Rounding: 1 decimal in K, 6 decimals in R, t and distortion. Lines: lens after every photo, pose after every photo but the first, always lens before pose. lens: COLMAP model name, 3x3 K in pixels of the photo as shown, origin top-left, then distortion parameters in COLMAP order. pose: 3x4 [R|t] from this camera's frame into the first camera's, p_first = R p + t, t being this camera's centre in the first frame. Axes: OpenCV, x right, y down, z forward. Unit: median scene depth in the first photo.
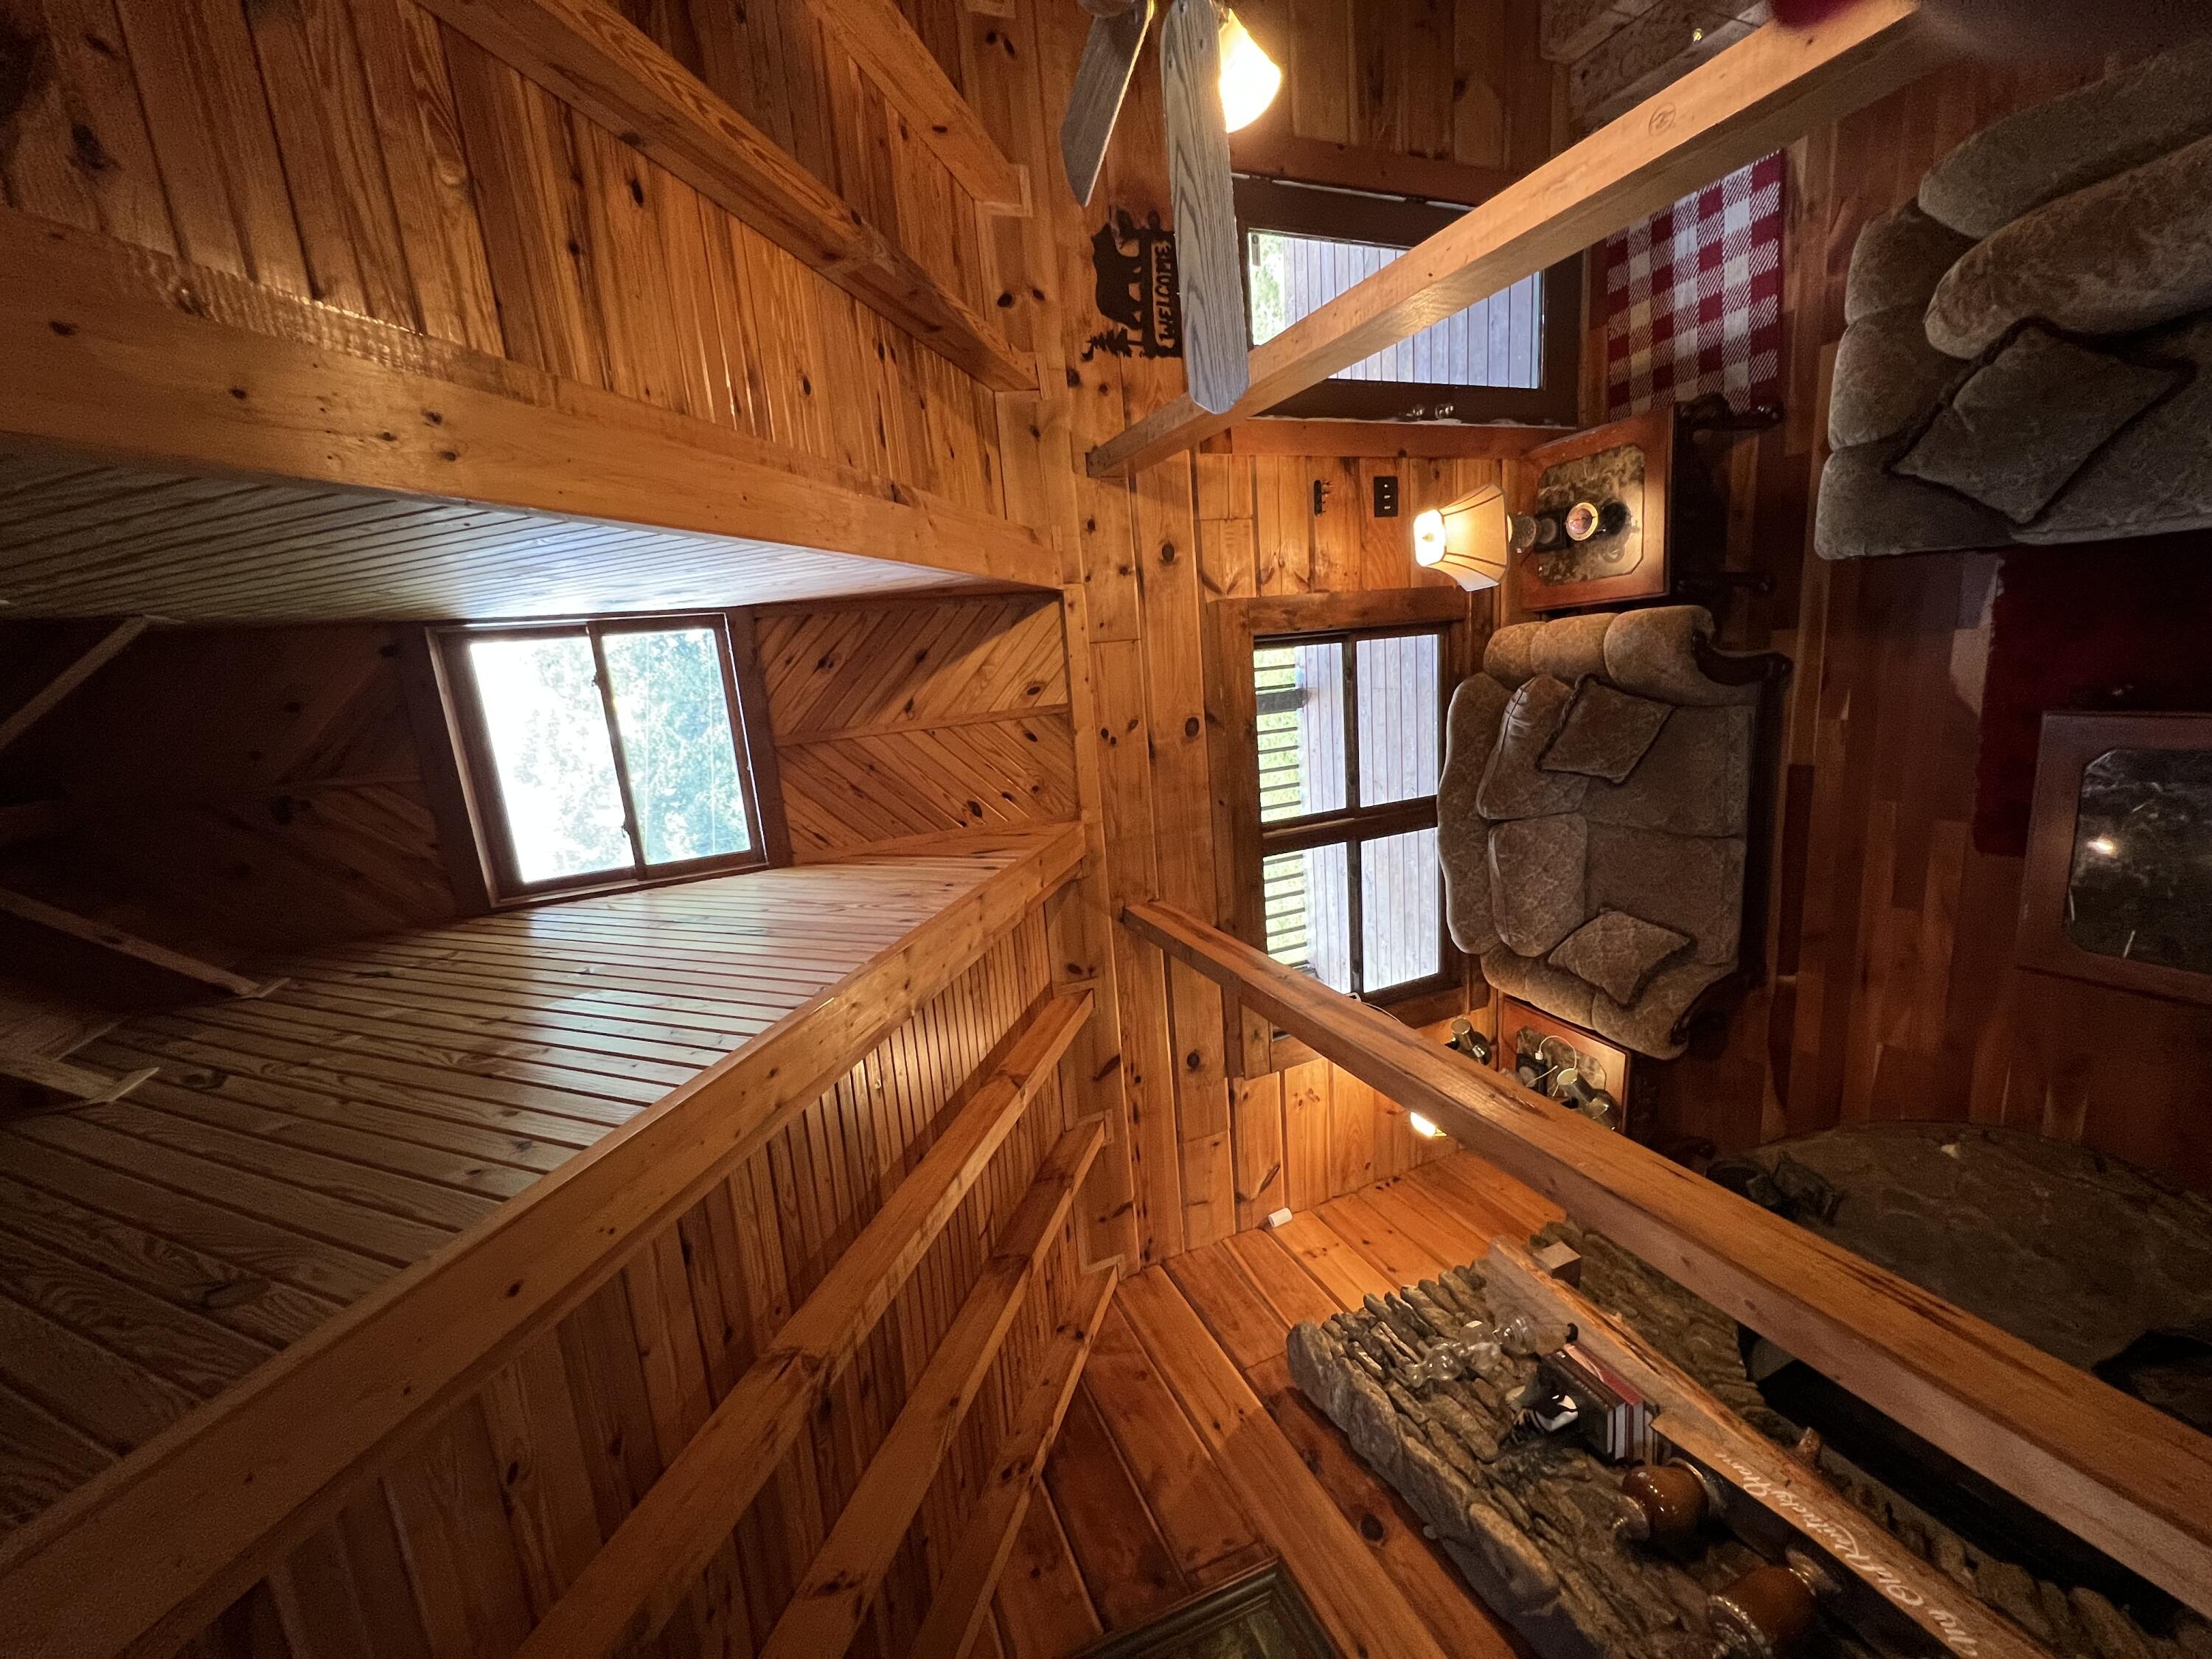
lens RADIAL K [[884.2, 0, 1106.0], [0, 884.2, 829.5], [0, 0, 1]] dist [0.002299, -0.000006]
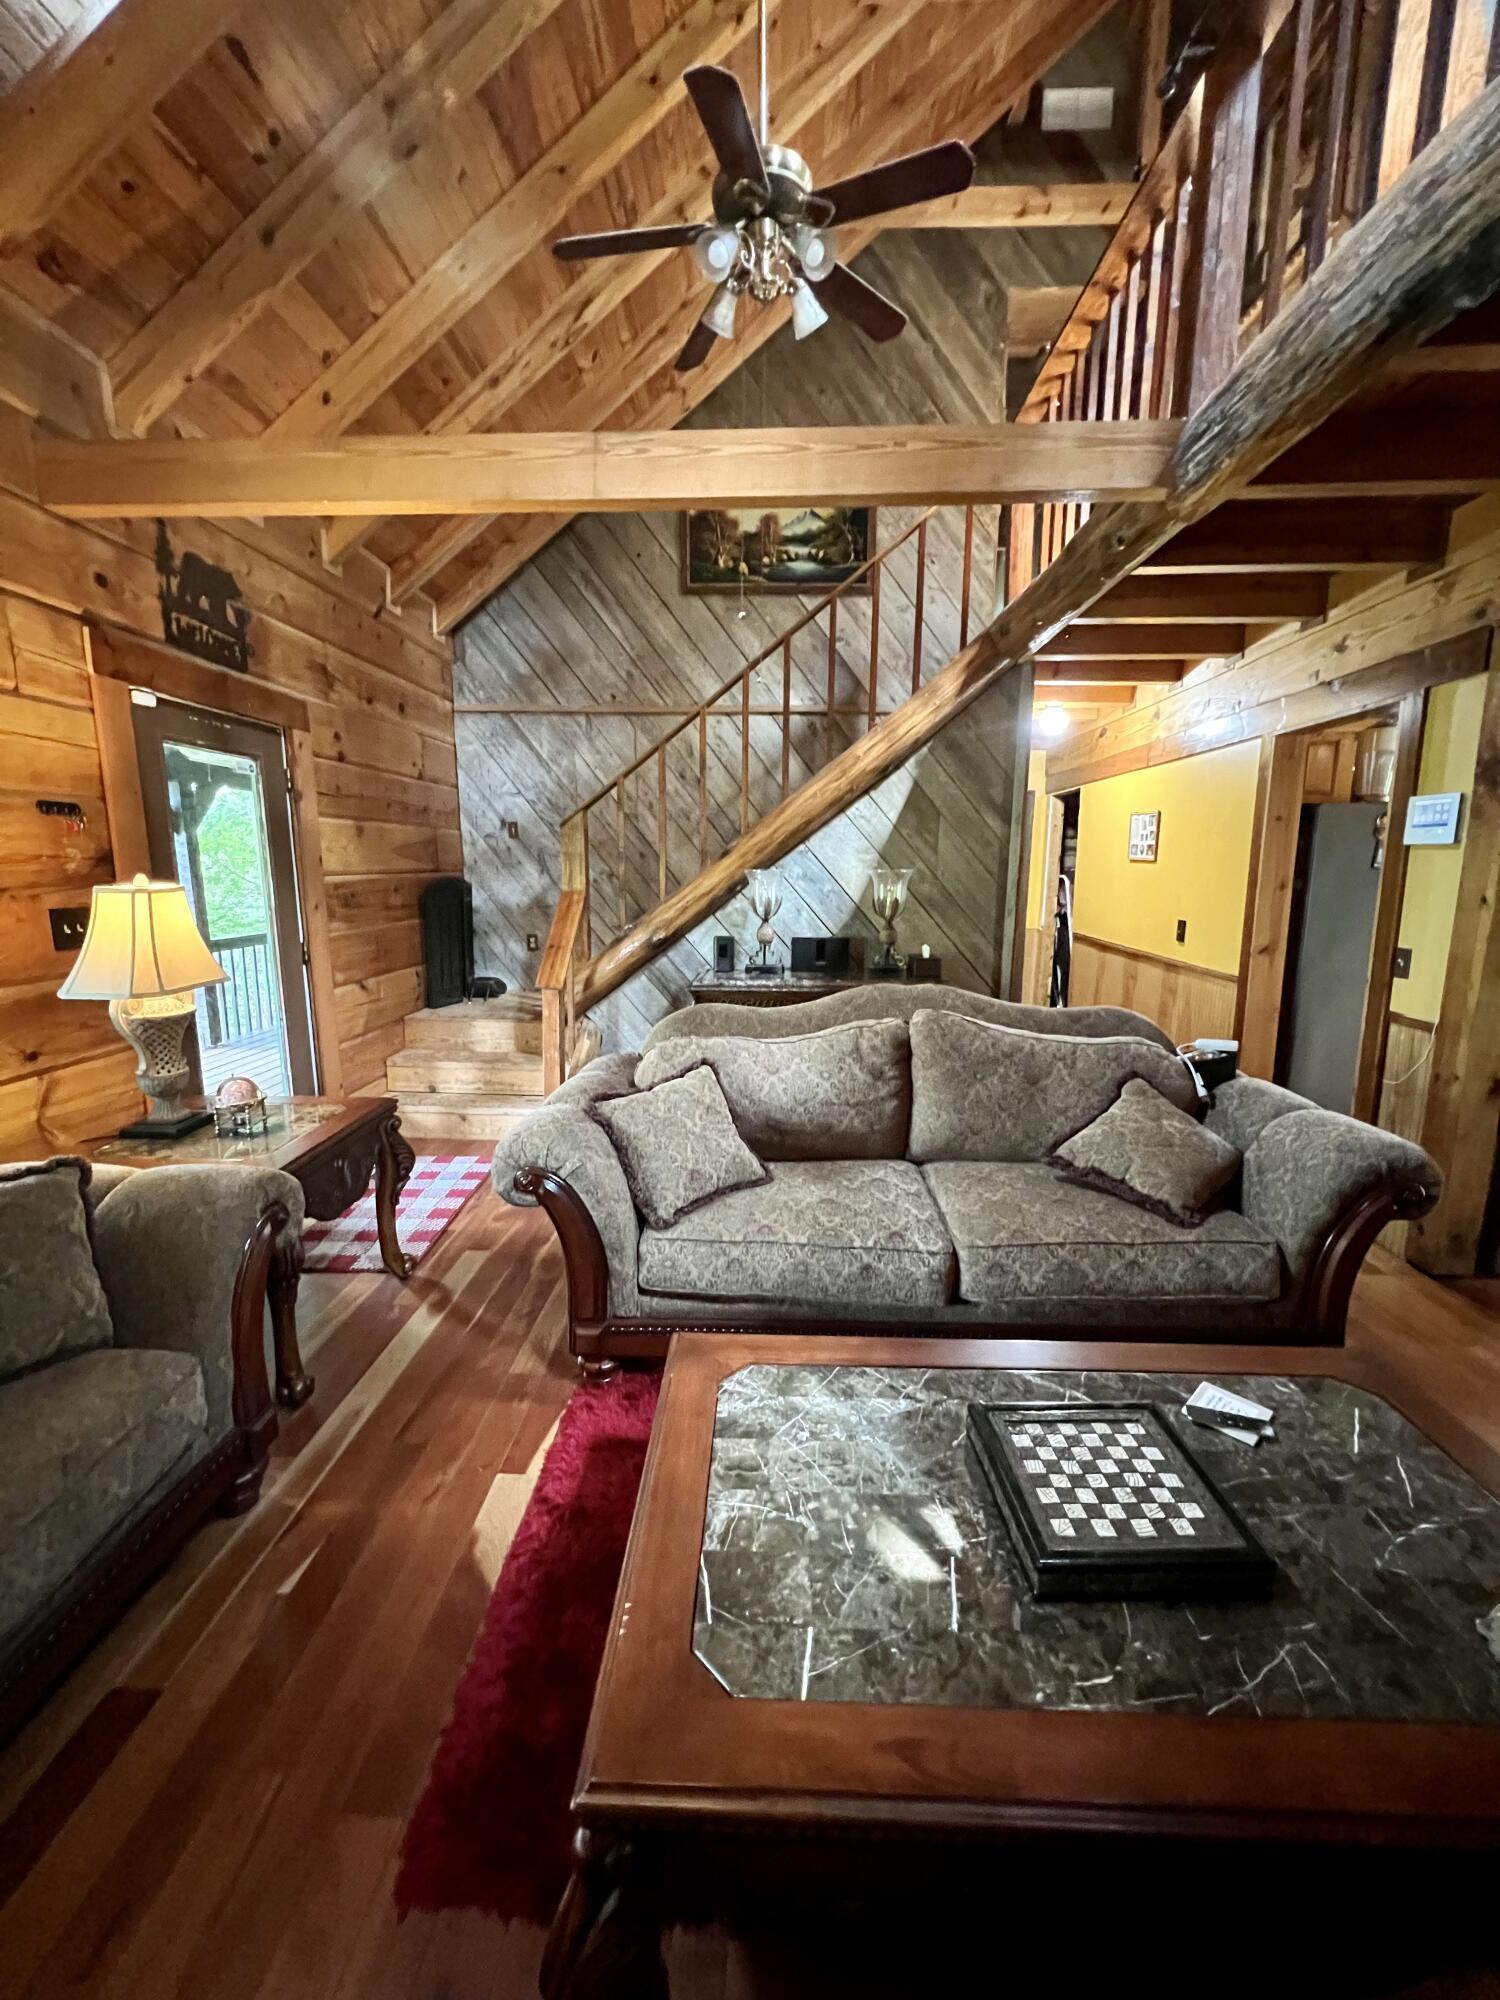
lens RADIAL K [[797.0, 0, 750.0], [0, 797.0, 1000.0], [0, 0, 1]] dist [-0.001582, -0.000167]
pose [[0.384038, 0.921081, 0.064224, 0.674311], [0.113672, 0.021863, -0.993278, 0.391694], [-0.916293, 0.388757, -0.096305, 0.757091]]
